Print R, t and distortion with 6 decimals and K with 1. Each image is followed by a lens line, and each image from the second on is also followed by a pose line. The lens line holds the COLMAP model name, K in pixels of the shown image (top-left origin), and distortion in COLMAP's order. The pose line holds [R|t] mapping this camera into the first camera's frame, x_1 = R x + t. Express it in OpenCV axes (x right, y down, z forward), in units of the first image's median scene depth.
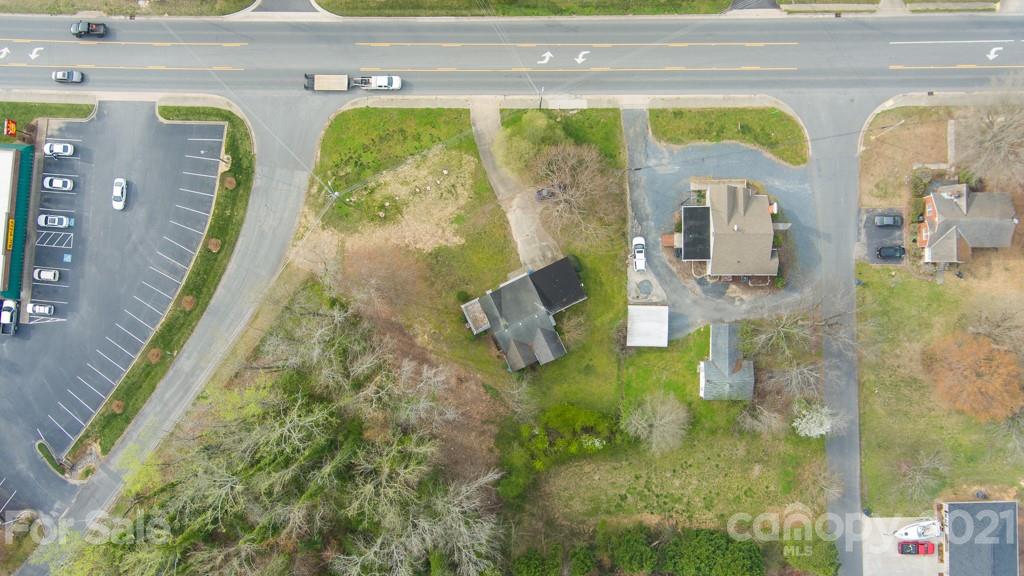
lens RADIAL K [[830.0, 0, 508.8], [0, 830.0, 291.9], [0, 0, 1]] dist [-0.053946, 0.005086]
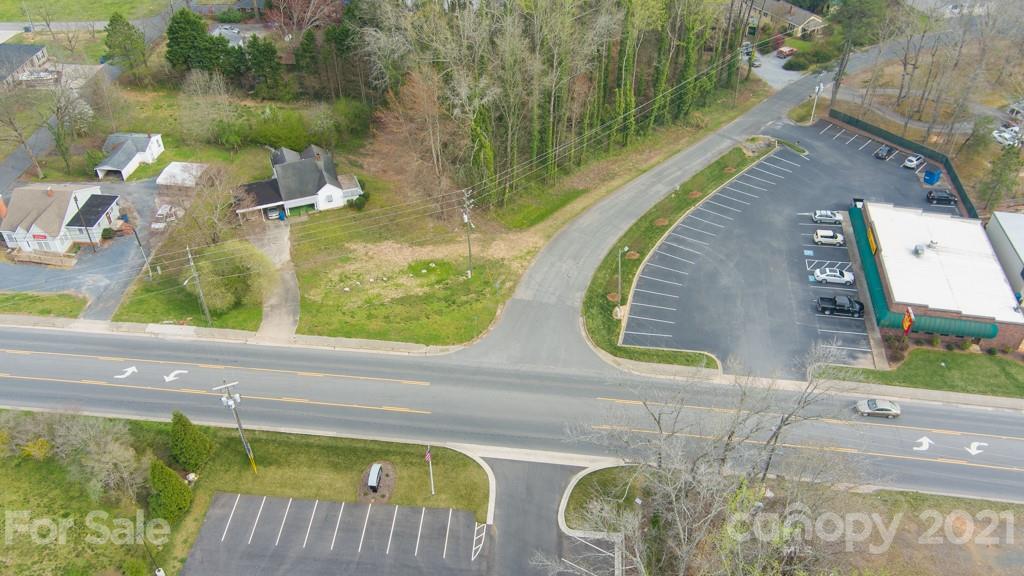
lens RADIAL K [[830.0, 0, 510.9], [0, 830.0, 295.0], [0, 0, 1]] dist [-0.053946, 0.005086]
pose [[-0.996008, -0.036025, 0.081667, -0.306226], [0.086284, -0.622831, 0.777584, -0.773653], [0.022852, 0.781527, 0.623453, 0.496897]]
